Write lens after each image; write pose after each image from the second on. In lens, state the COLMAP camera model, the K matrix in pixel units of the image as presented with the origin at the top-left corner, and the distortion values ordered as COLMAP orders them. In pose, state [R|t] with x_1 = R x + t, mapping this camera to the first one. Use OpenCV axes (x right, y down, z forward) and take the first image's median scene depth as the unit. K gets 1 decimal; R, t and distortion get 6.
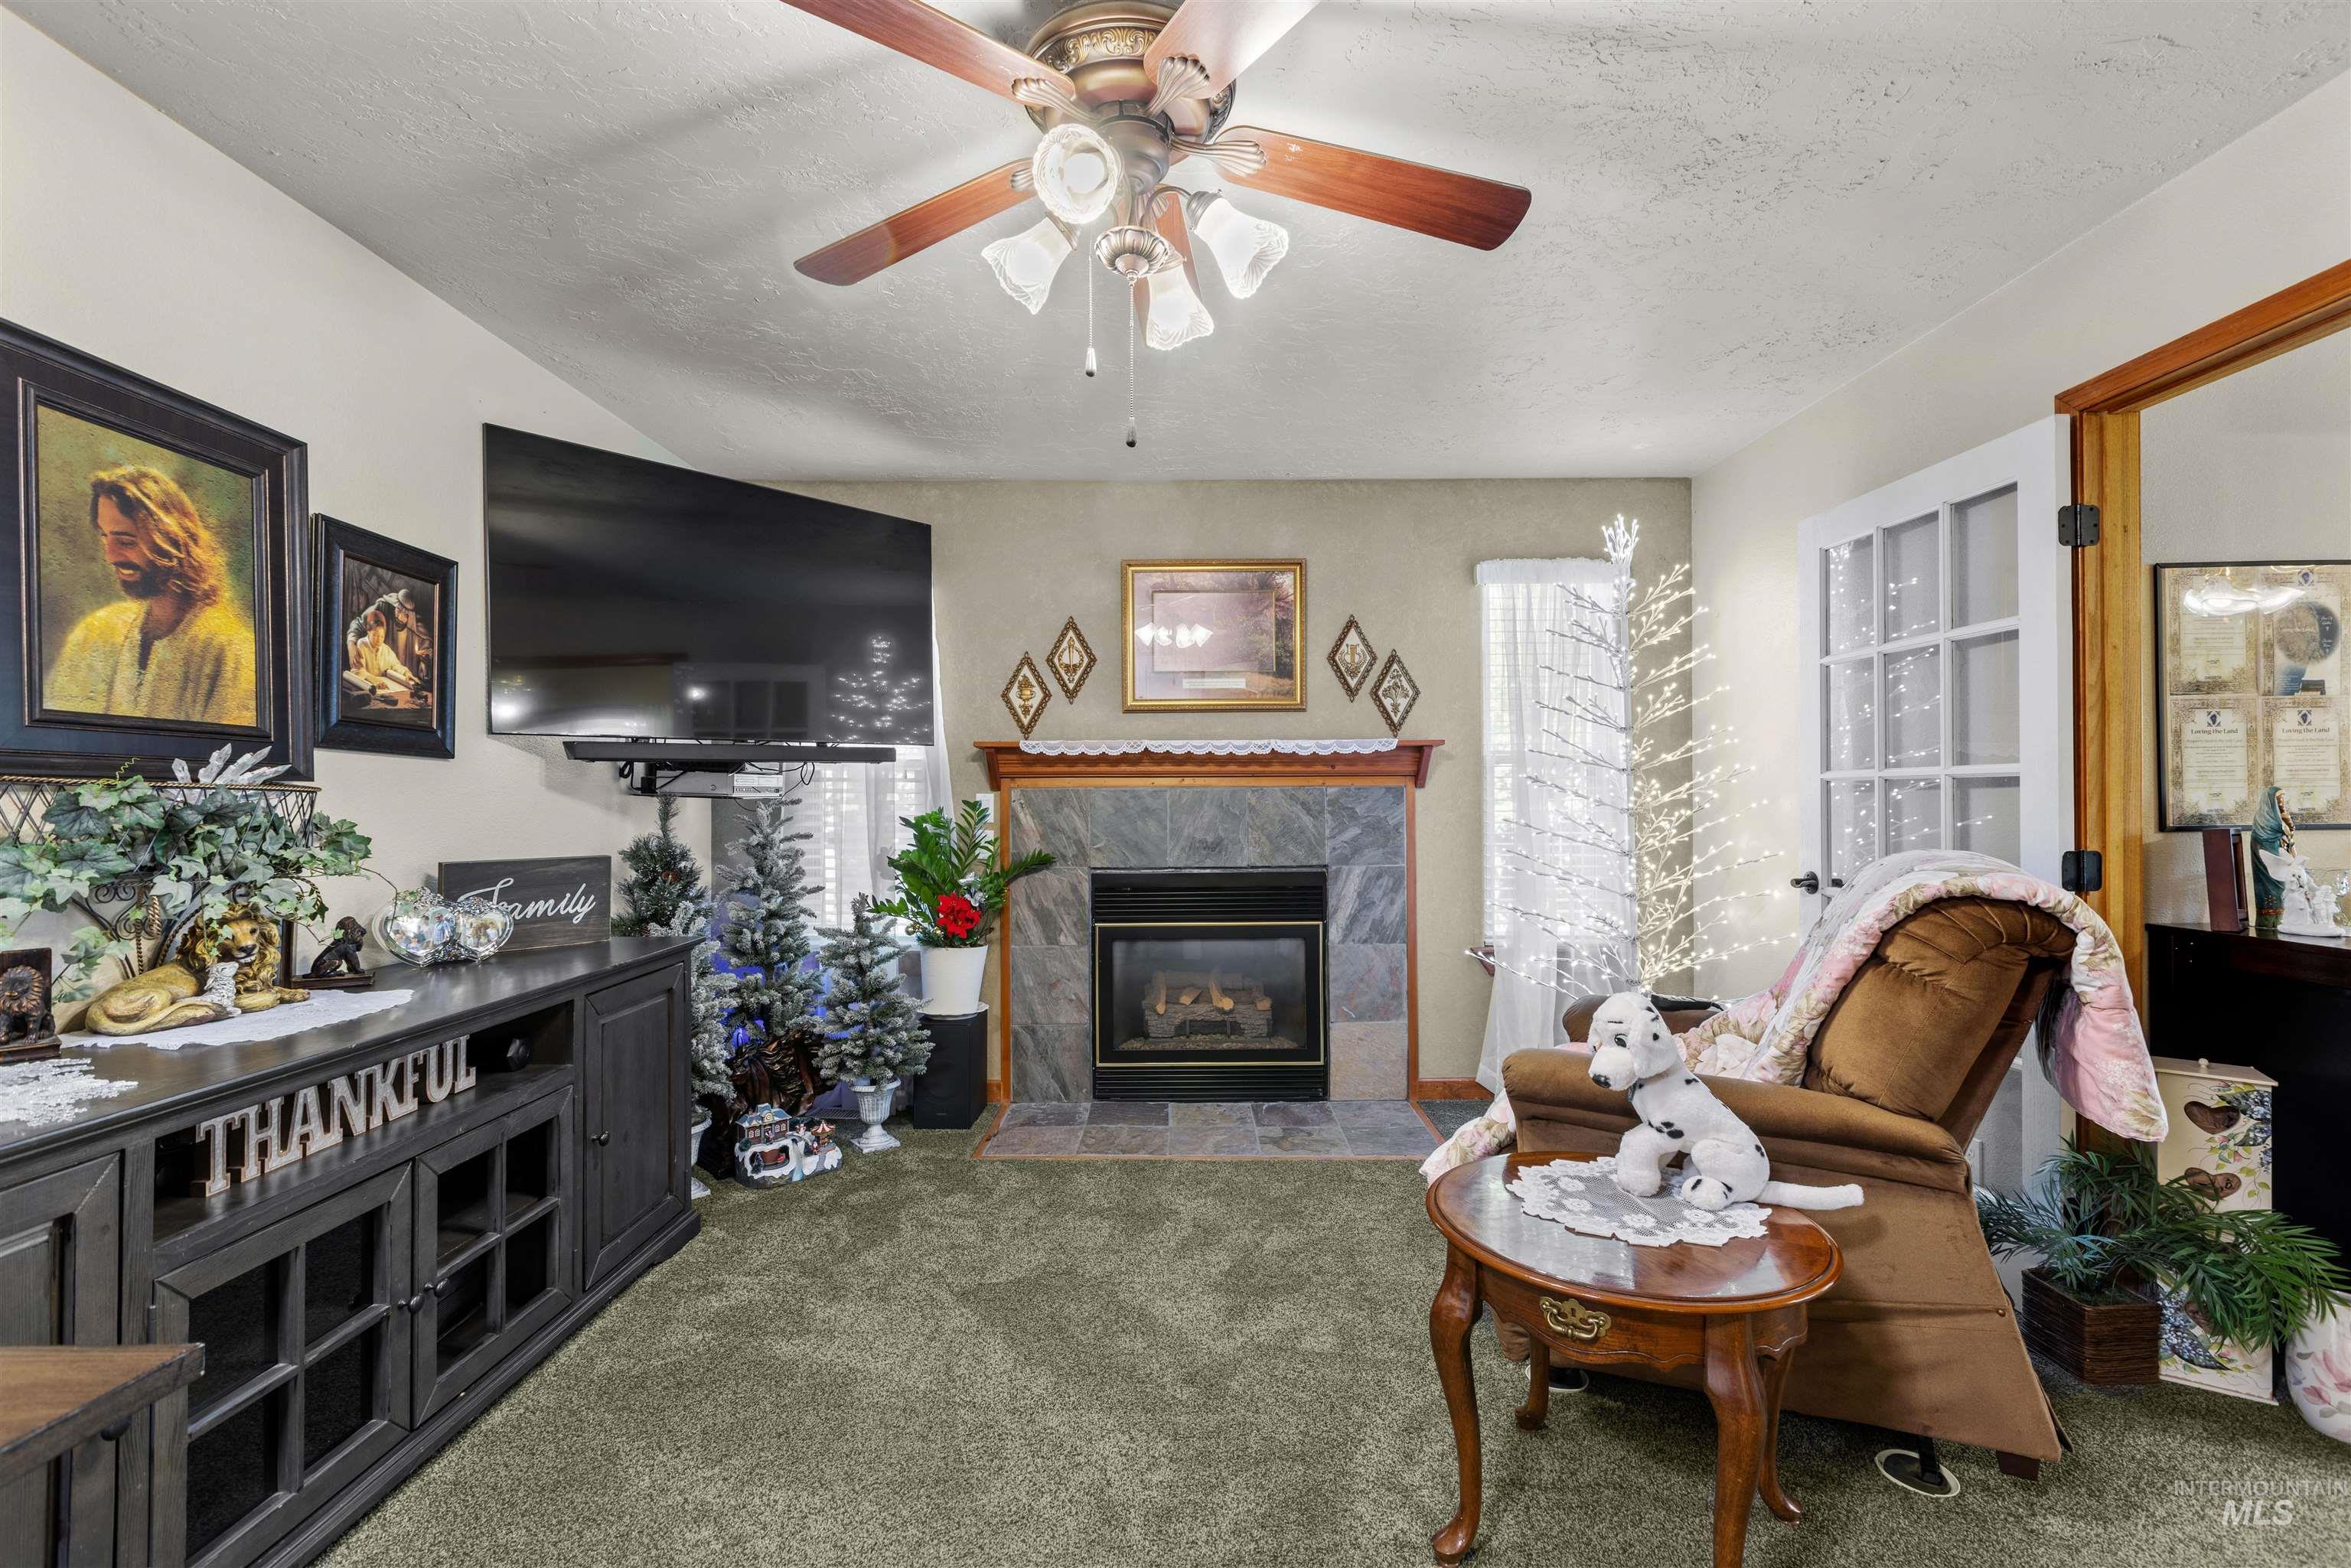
lens RADIAL K [[1053.1, 0, 1195.7], [0, 1053.1, 788.5], [0, 0, 1]] dist [0.001129, -0.000743]
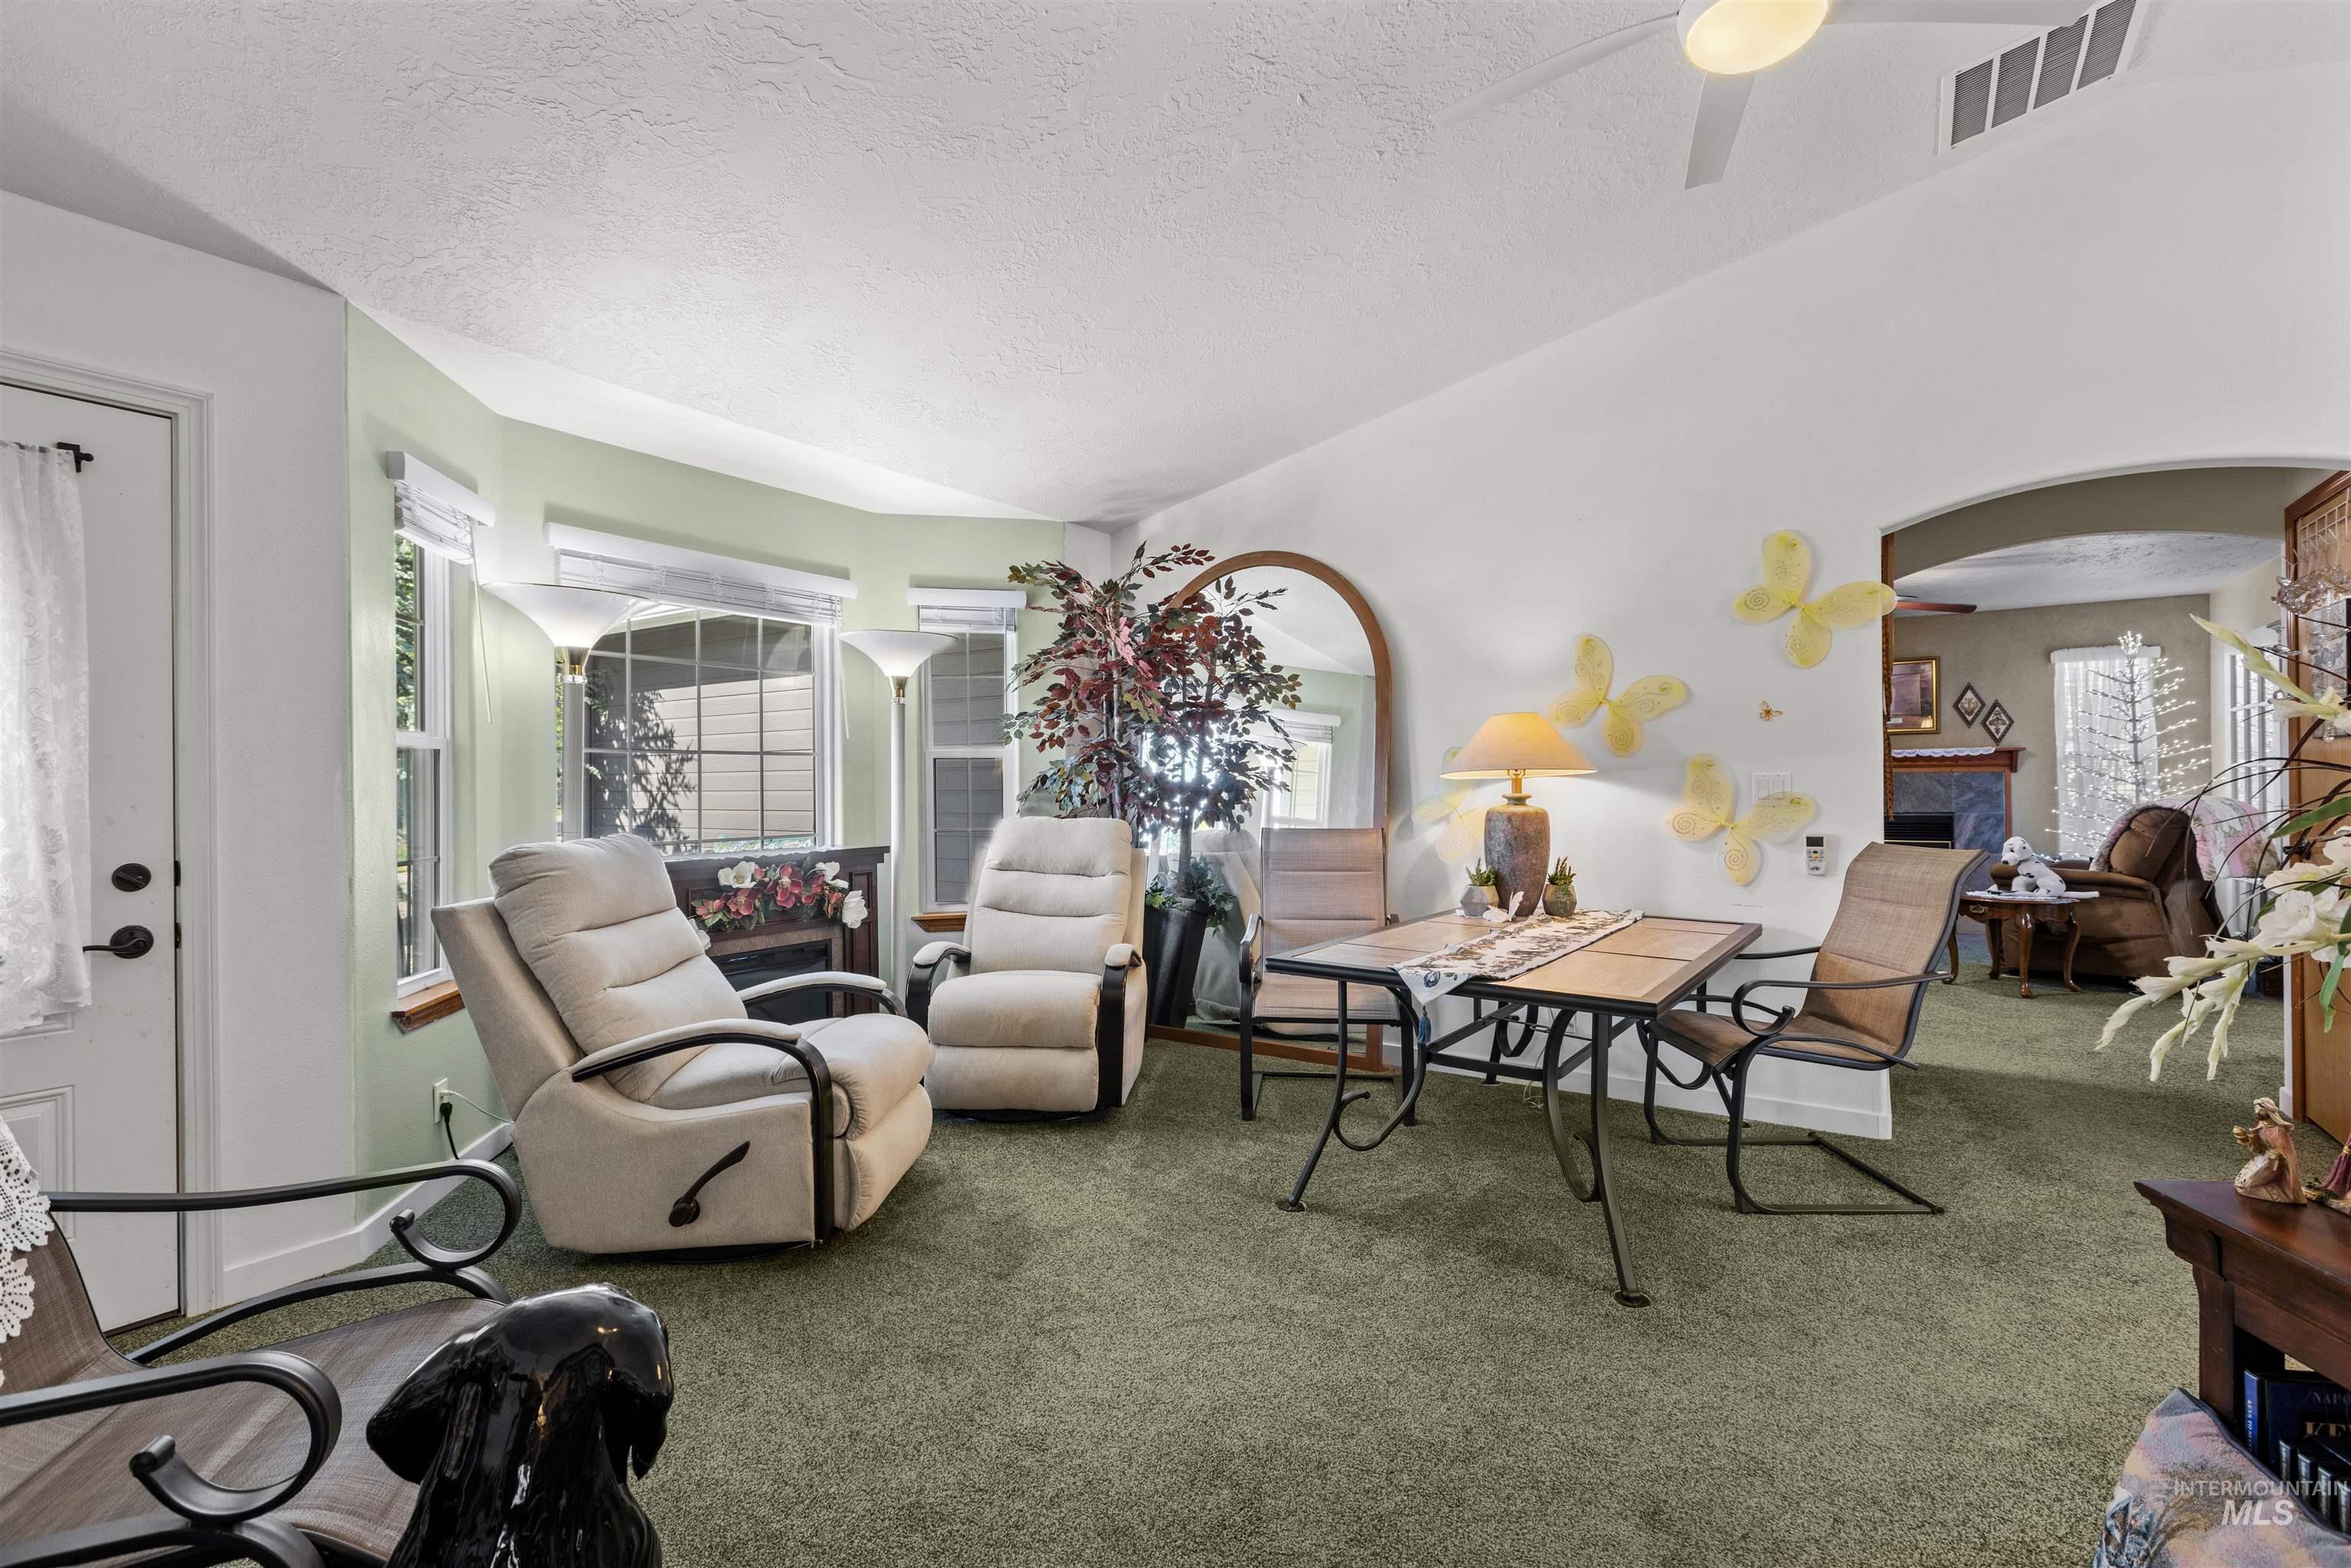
lens RADIAL K [[1053.1, 0, 1187.2], [0, 1053.1, 775.8], [0, 0, 1]] dist [0.001129, -0.000743]
pose [[0.825437, -0.007903, -0.564440, 0.067883], [0.009559, 0.999954, -0.000021, -0.010423], [0.564414, -0.005378, 0.825474, -1.749599]]
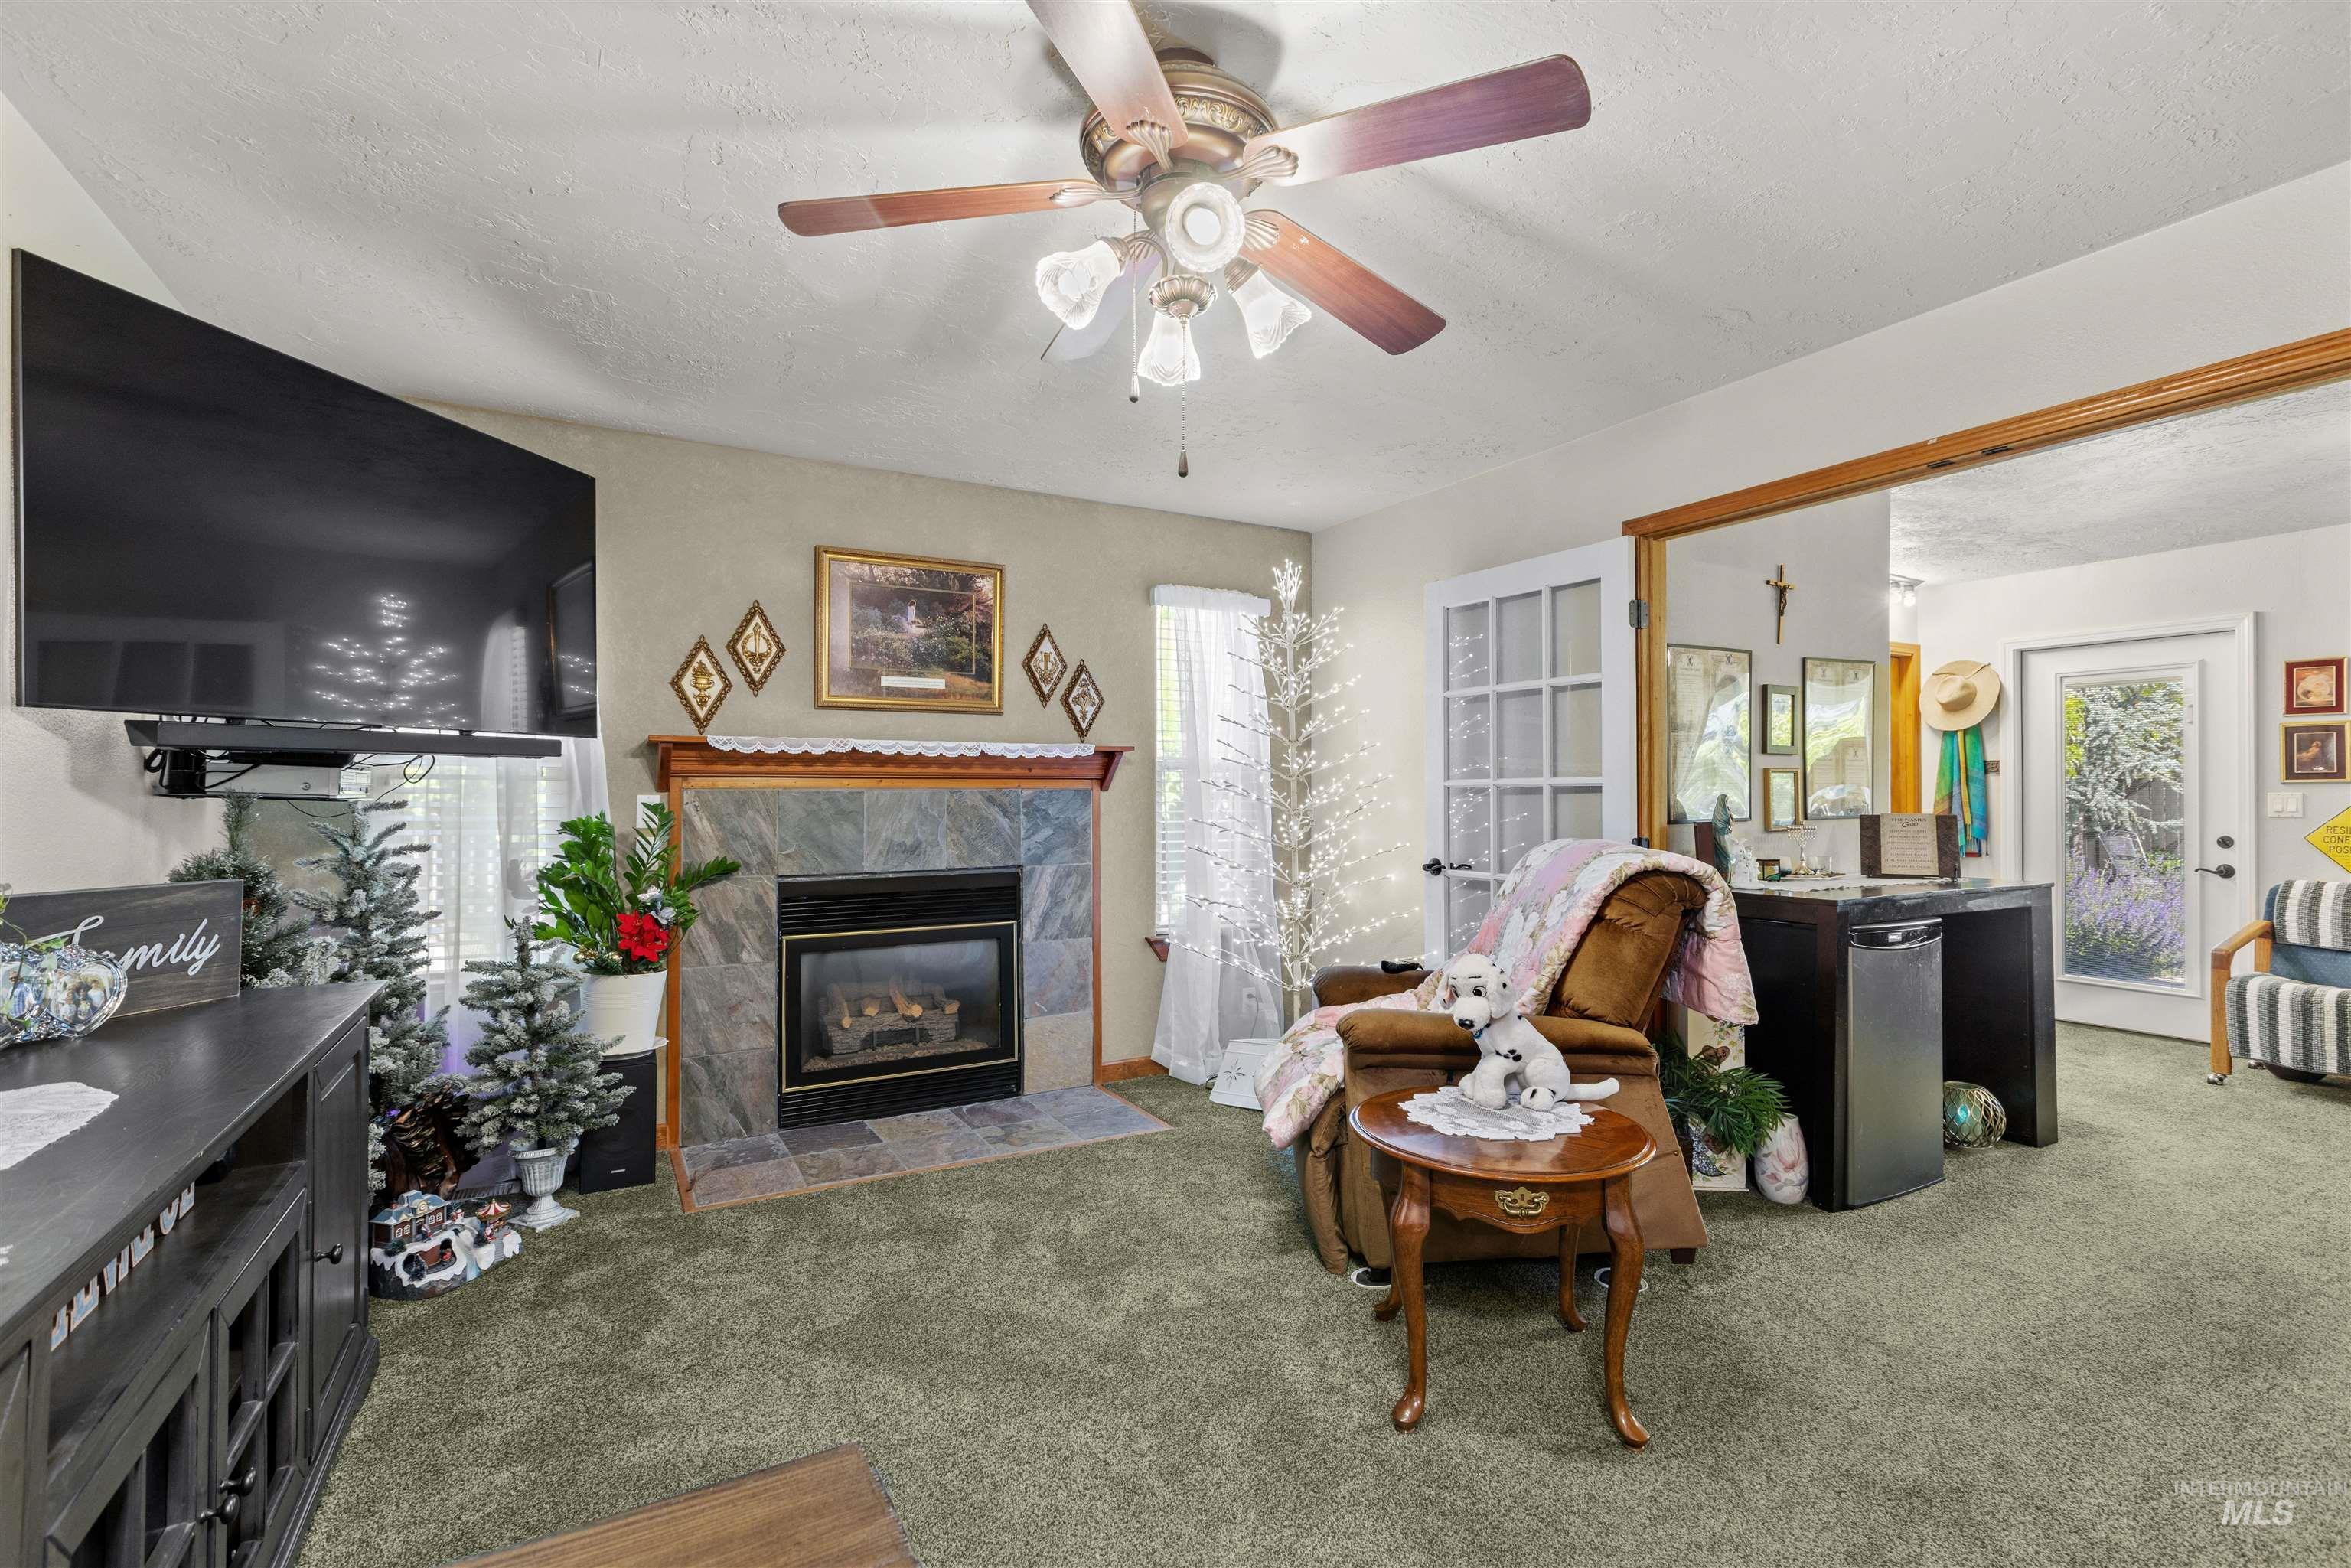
lens RADIAL K [[1053.1, 0, 1202.1], [0, 1053.1, 780.0], [0, 0, 1]] dist [0.001129, -0.000743]
pose [[0.868818, 0.009732, 0.495037, -0.286420], [-0.005847, 0.999939, -0.009396, -0.002262], [-0.495098, 0.005269, 0.868821, 0.026774]]
